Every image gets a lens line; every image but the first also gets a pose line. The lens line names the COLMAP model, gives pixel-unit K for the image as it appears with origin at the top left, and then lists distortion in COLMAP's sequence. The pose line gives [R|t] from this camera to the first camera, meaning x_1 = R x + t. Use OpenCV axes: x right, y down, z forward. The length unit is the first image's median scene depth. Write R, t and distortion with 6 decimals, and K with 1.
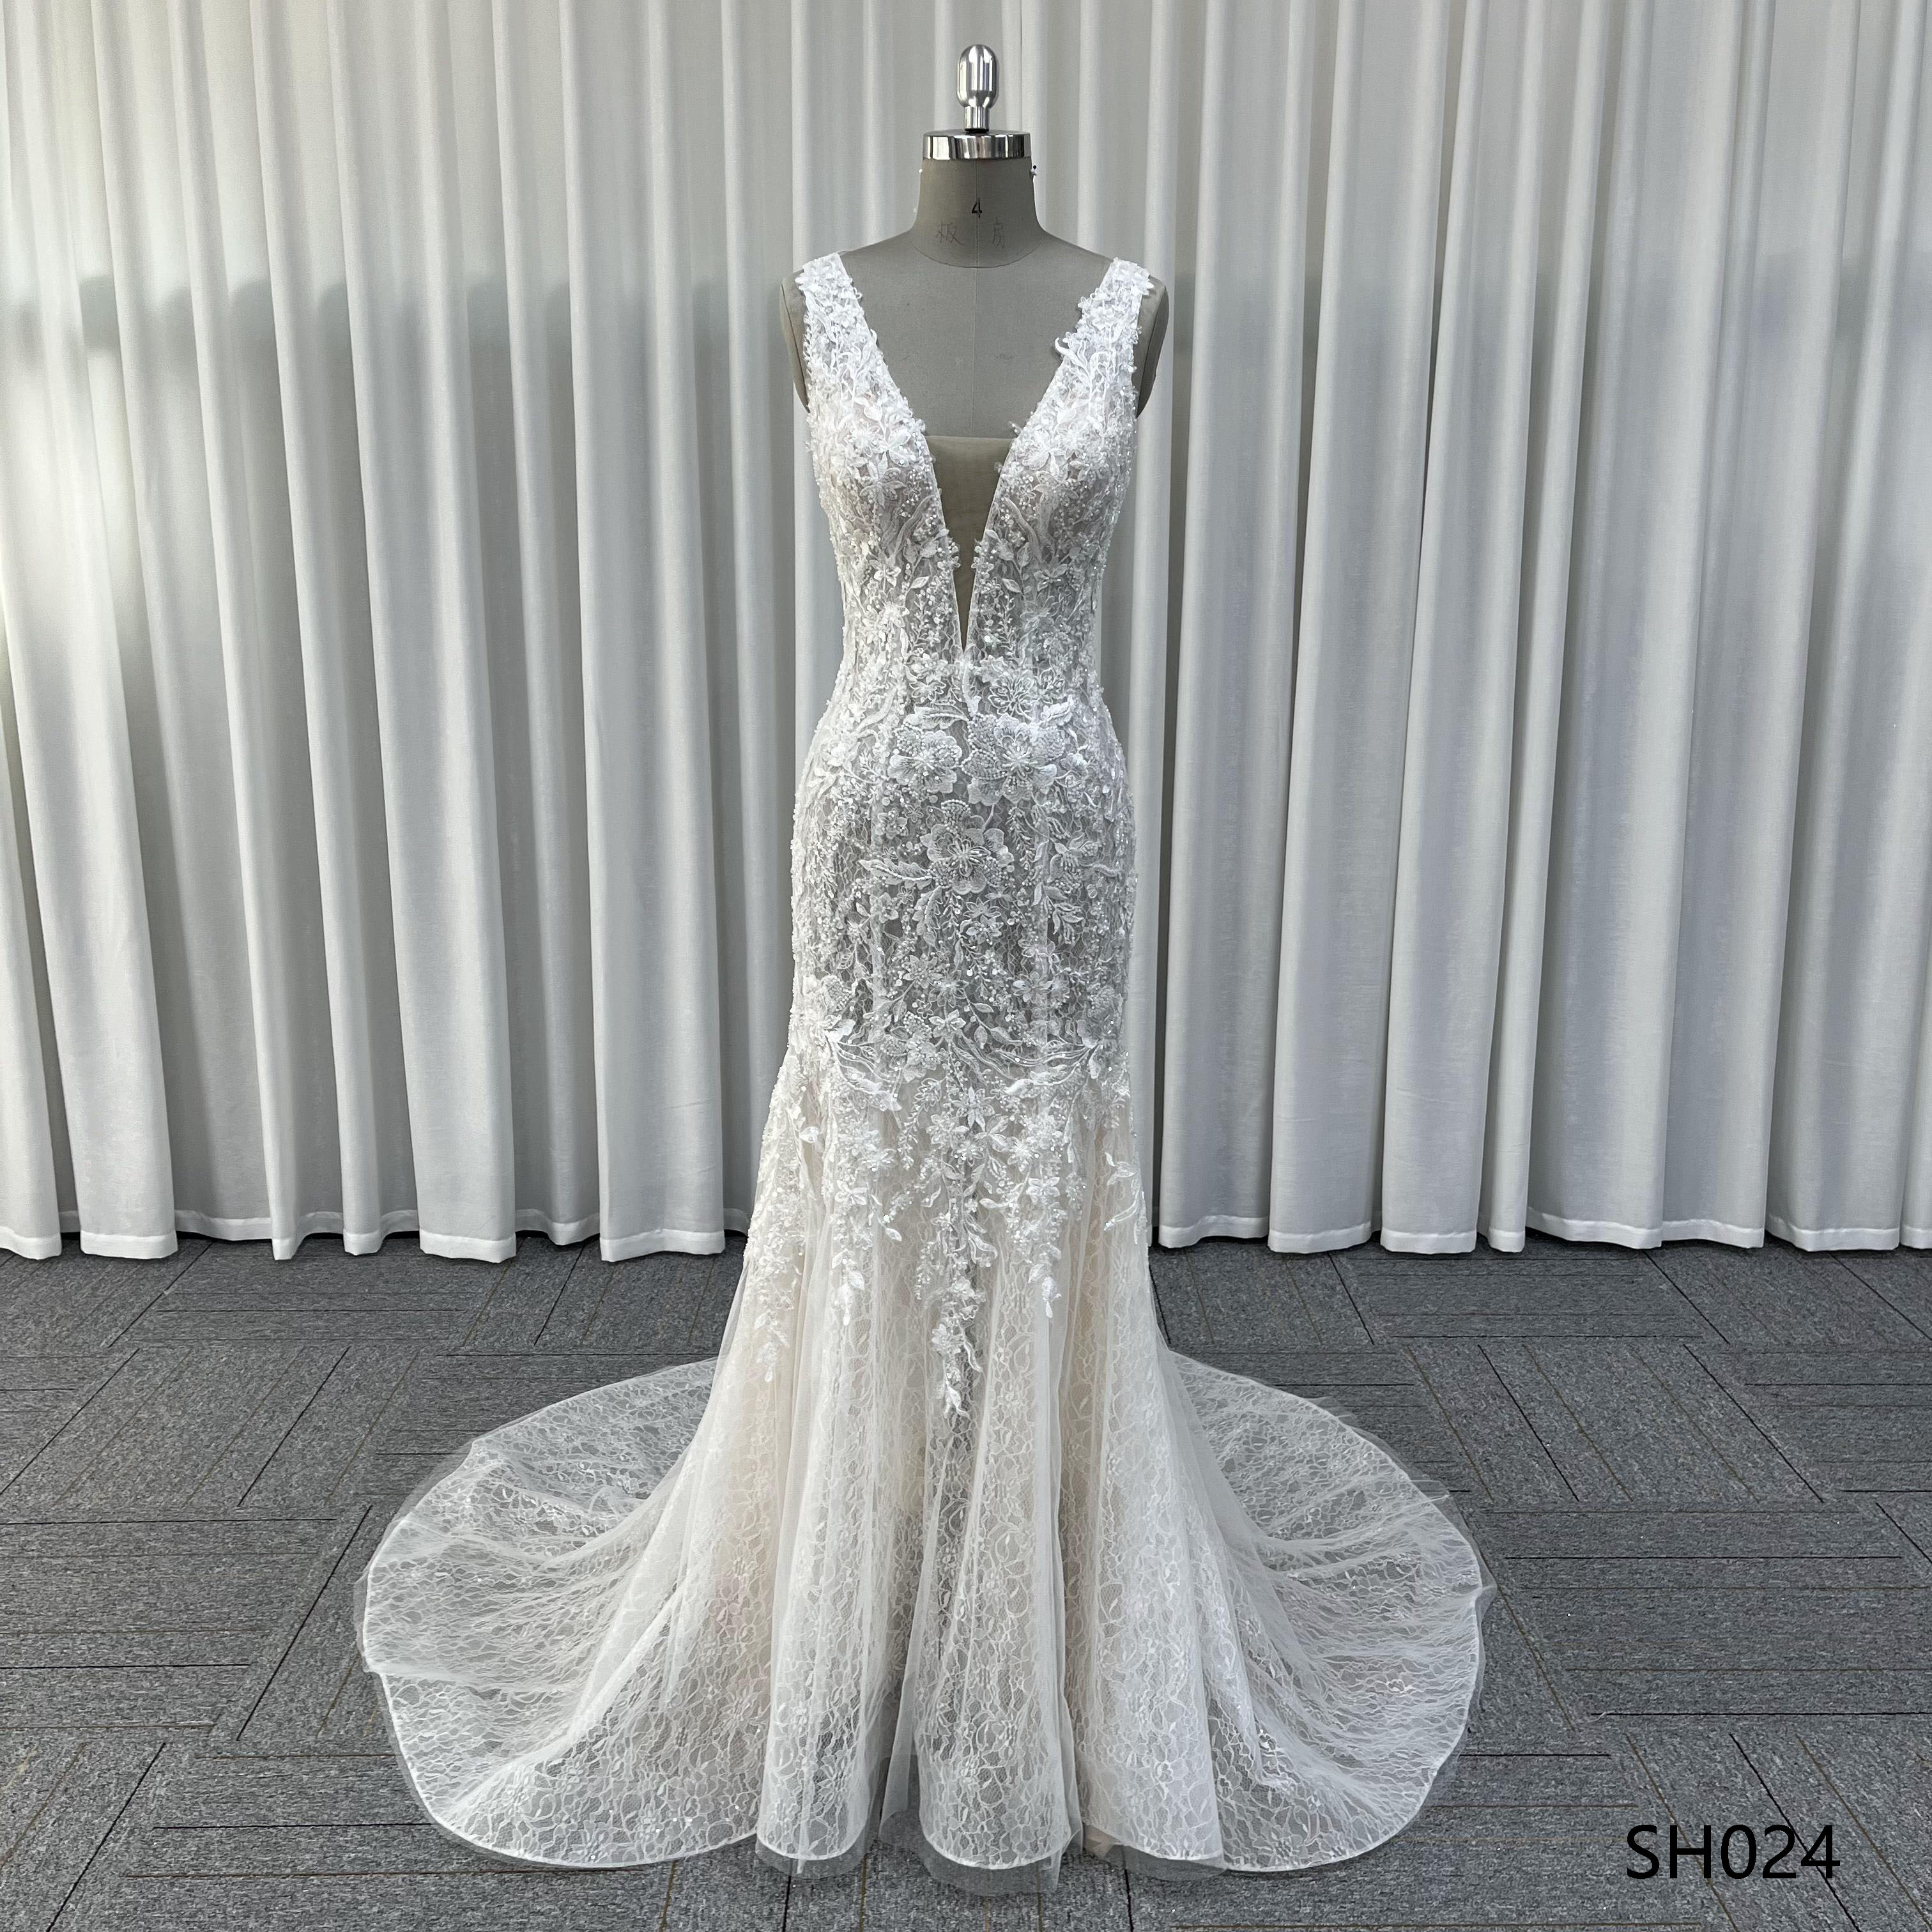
lens RADIAL K [[1967.5, 0, 969.9], [0, 1967.5, 1000.9], [0, 0, 1]] dist [0.040984, 0.000000]
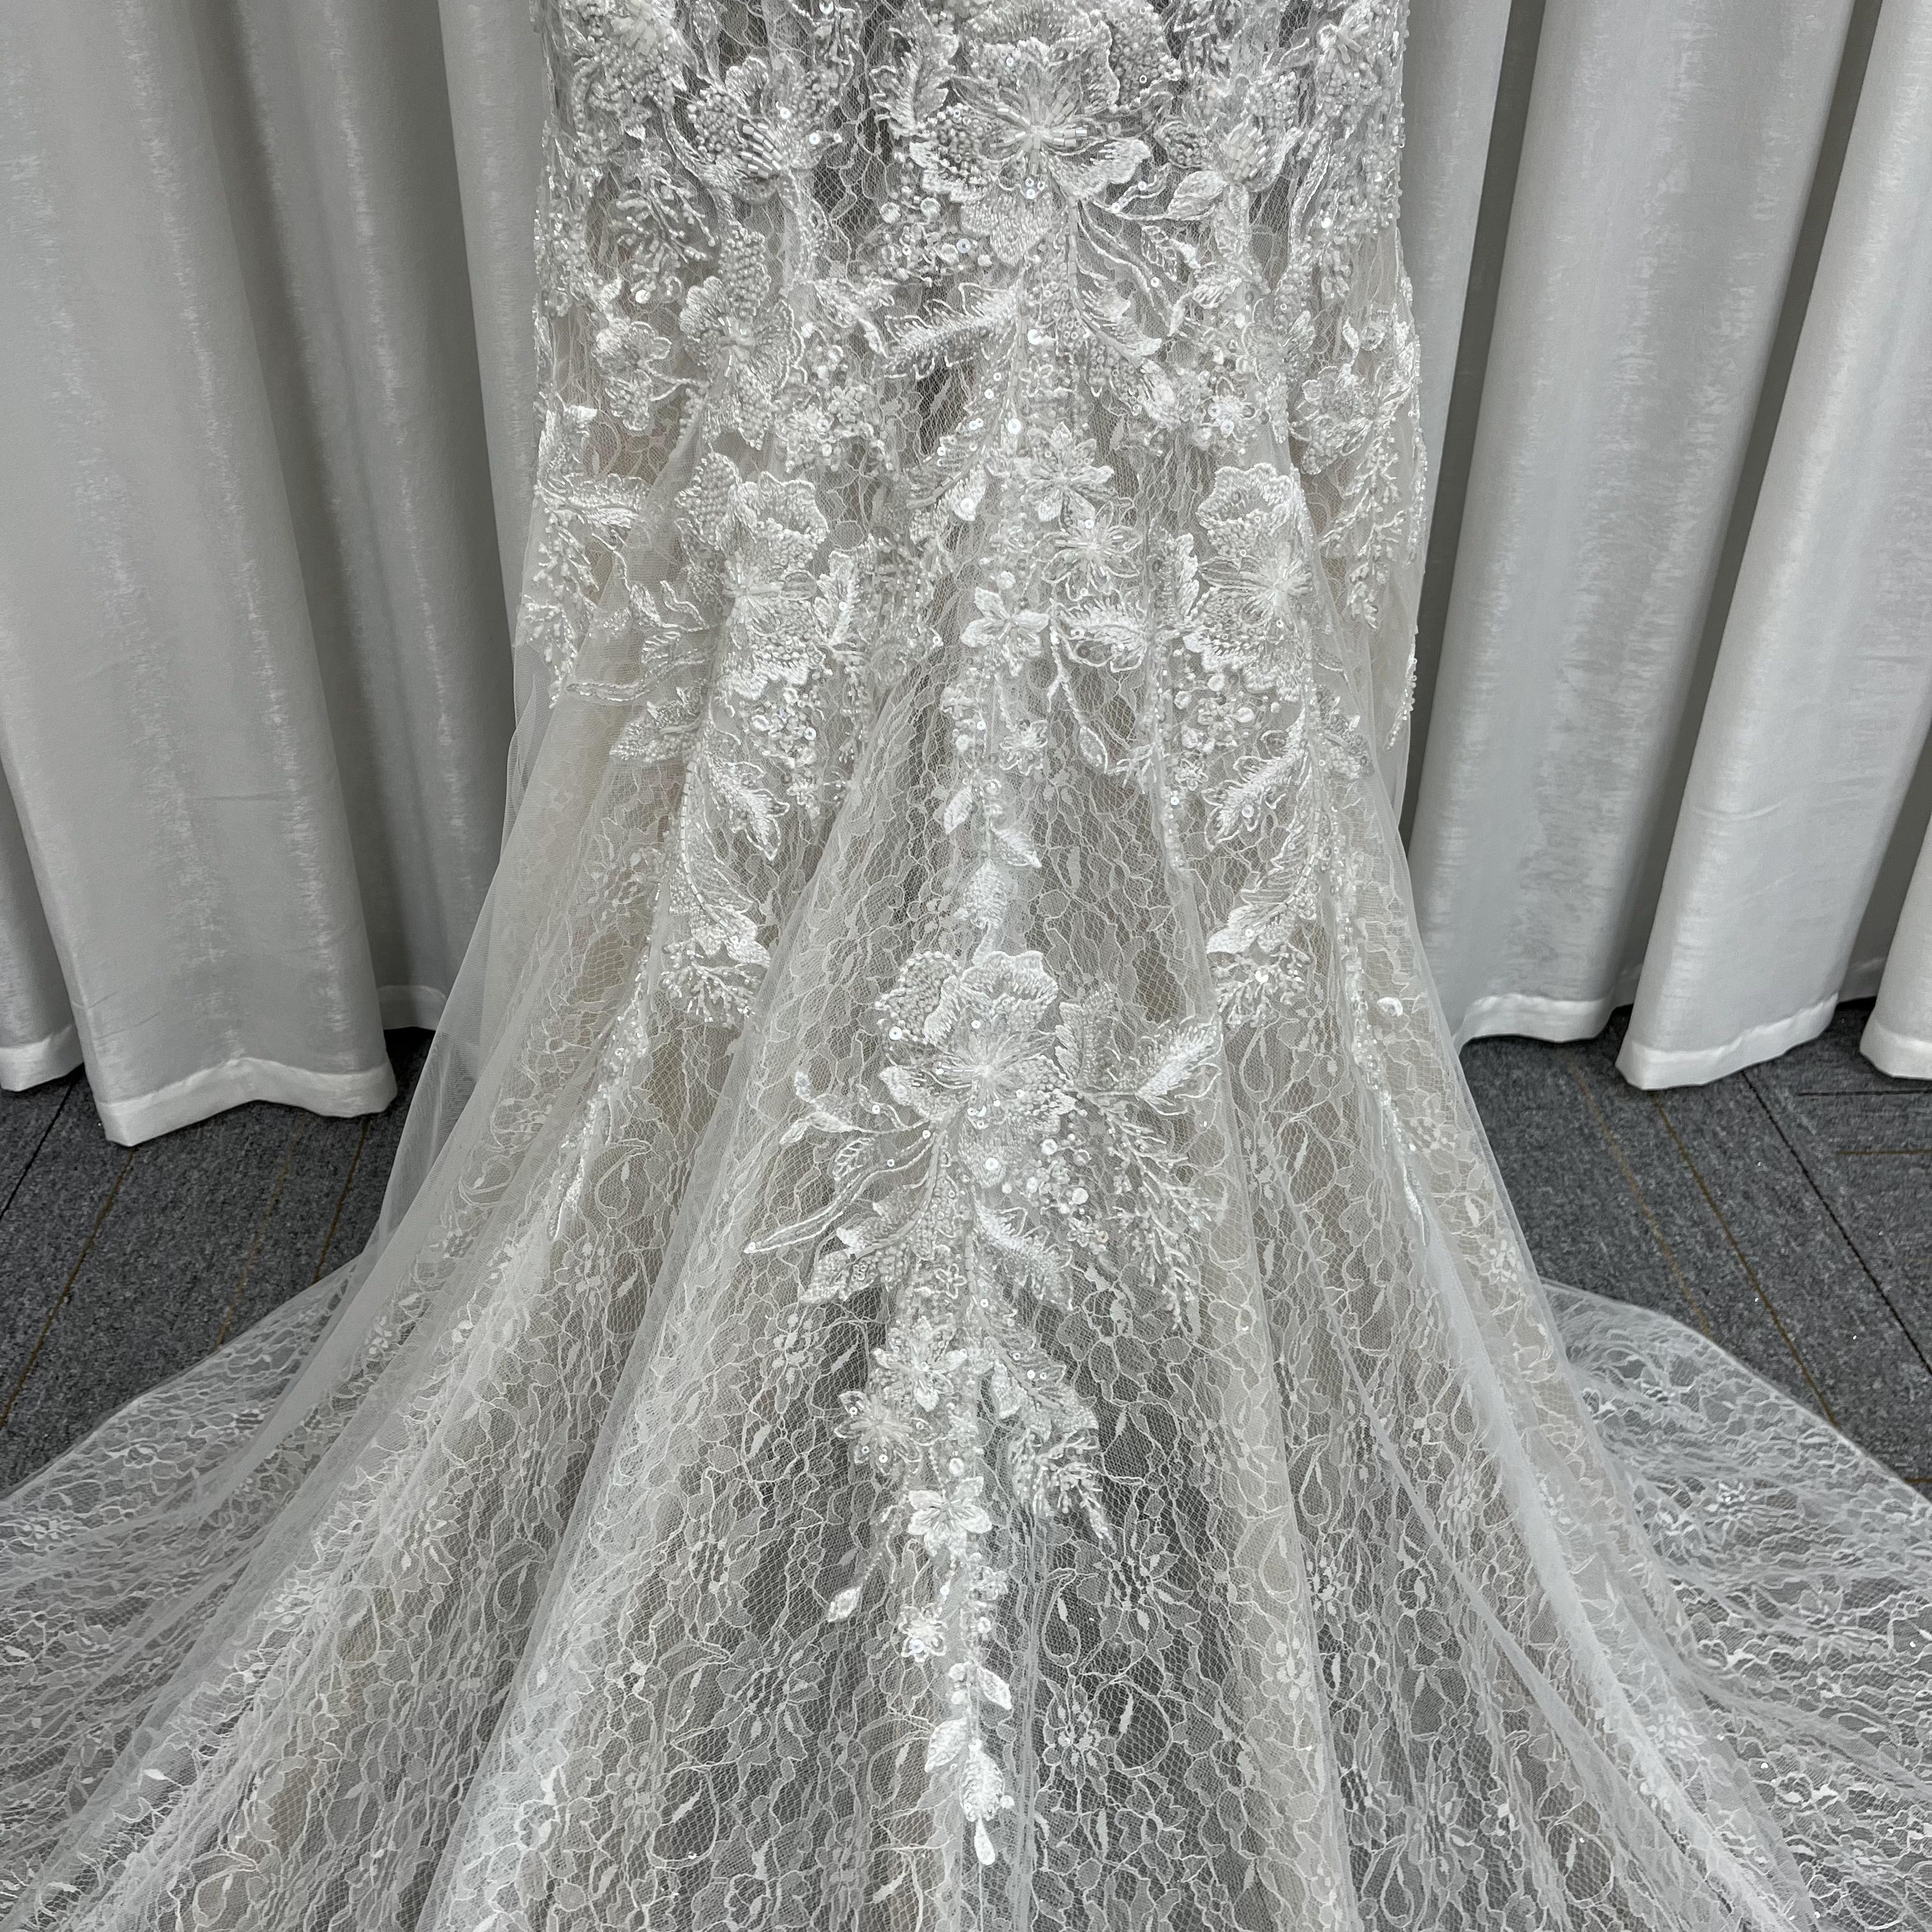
lens RADIAL K [[1967.5, 0, 961.1], [0, 1967.5, 961.5], [0, 0, 1]] dist [0.040984, 0.000000]
pose [[0.999352, -0.014668, 0.032866, -0.023096], [0.002936, 0.943363, 0.331751, -0.090758], [-0.035870, -0.331439, 0.942794, 1.131196]]
